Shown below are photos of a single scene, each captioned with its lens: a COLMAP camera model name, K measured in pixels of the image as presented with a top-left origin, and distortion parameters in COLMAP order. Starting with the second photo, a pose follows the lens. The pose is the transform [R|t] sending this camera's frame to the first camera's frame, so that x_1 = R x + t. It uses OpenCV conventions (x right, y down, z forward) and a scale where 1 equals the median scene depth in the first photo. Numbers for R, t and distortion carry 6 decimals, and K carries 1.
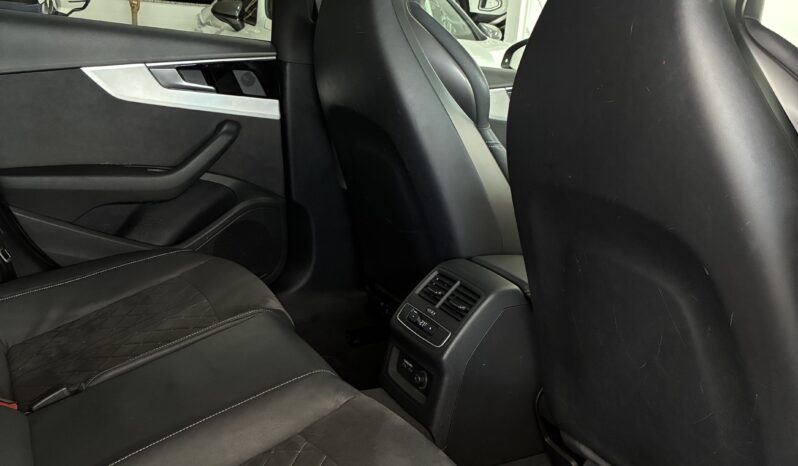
lens RADIAL K [[805.0, 0, 416.7], [0, 805.0, 219.7], [0, 0, 1]] dist [0.020428, 0.000000]
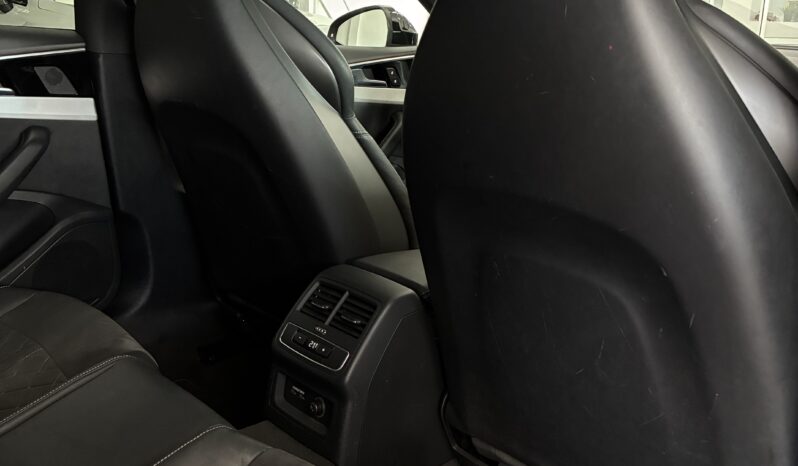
lens RADIAL K [[799.0, 0, 412.1], [0, 799.0, 211.0], [0, 0, 1]] dist [0.034813, 0.000000]
pose [[0.966391, -0.102440, 0.235784, -0.074082], [0.095064, 0.994565, 0.042470, -0.042005], [-0.238853, -0.018628, 0.970877, 0.107924]]
